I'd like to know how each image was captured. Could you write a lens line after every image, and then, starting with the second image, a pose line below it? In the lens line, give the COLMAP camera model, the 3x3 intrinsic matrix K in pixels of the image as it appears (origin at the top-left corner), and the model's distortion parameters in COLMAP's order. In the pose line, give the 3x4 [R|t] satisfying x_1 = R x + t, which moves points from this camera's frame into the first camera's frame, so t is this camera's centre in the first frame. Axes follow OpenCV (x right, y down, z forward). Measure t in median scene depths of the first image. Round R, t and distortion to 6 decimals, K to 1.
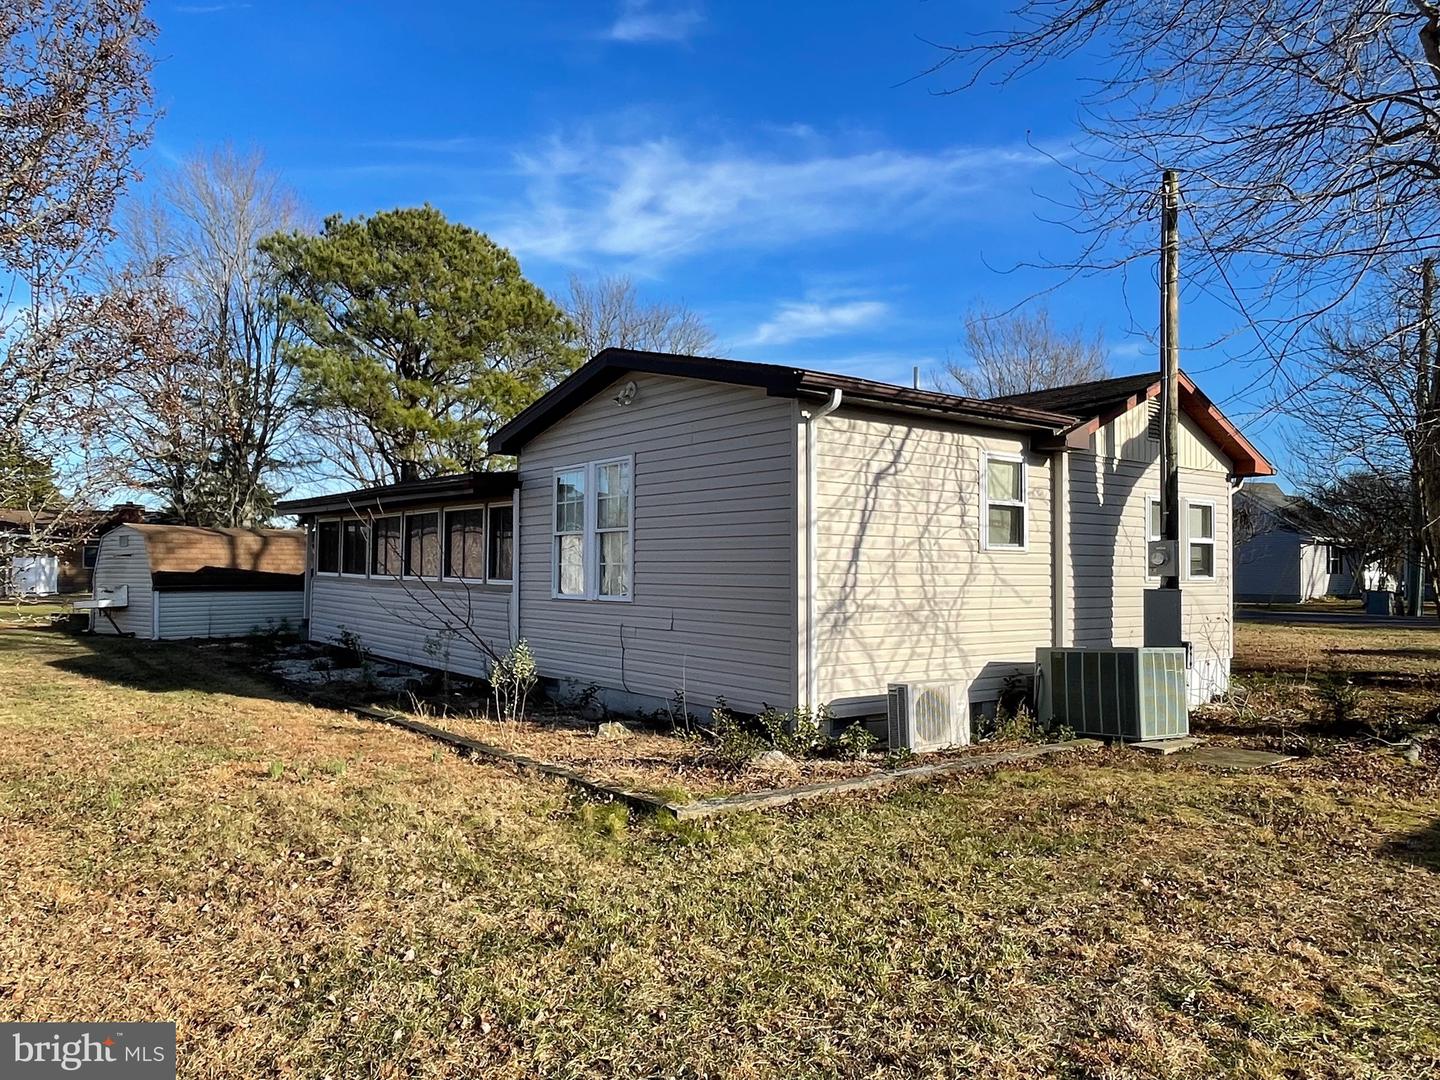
lens RADIAL K [[1018.3, 0, 720.4], [0, 1018.3, 531.4], [0, 0, 1]] dist [-0.067949, -0.003588]
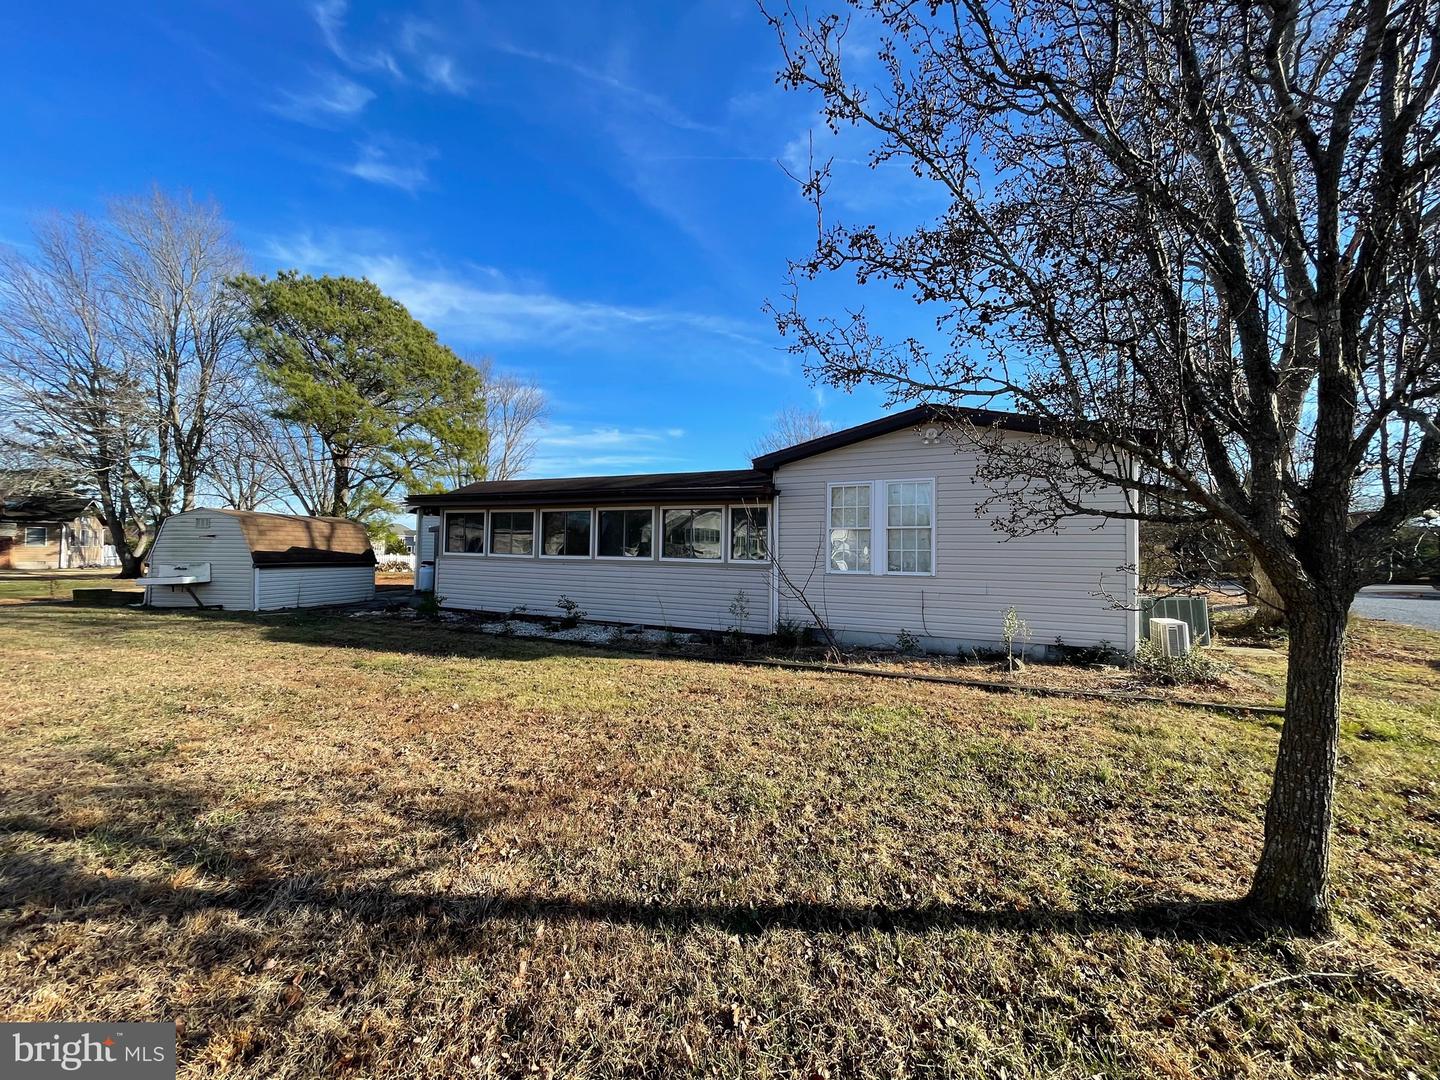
lens RADIAL K [[585.2, 0, 723.9], [0, 585.2, 549.0], [0, 0, 1]] dist [-0.001158, -0.000928]
pose [[0.890271, 0.011902, 0.455276, -0.888175], [-0.027878, 0.999208, 0.028391, 0.005900], [-0.454577, -0.037968, 0.889898, 0.290745]]
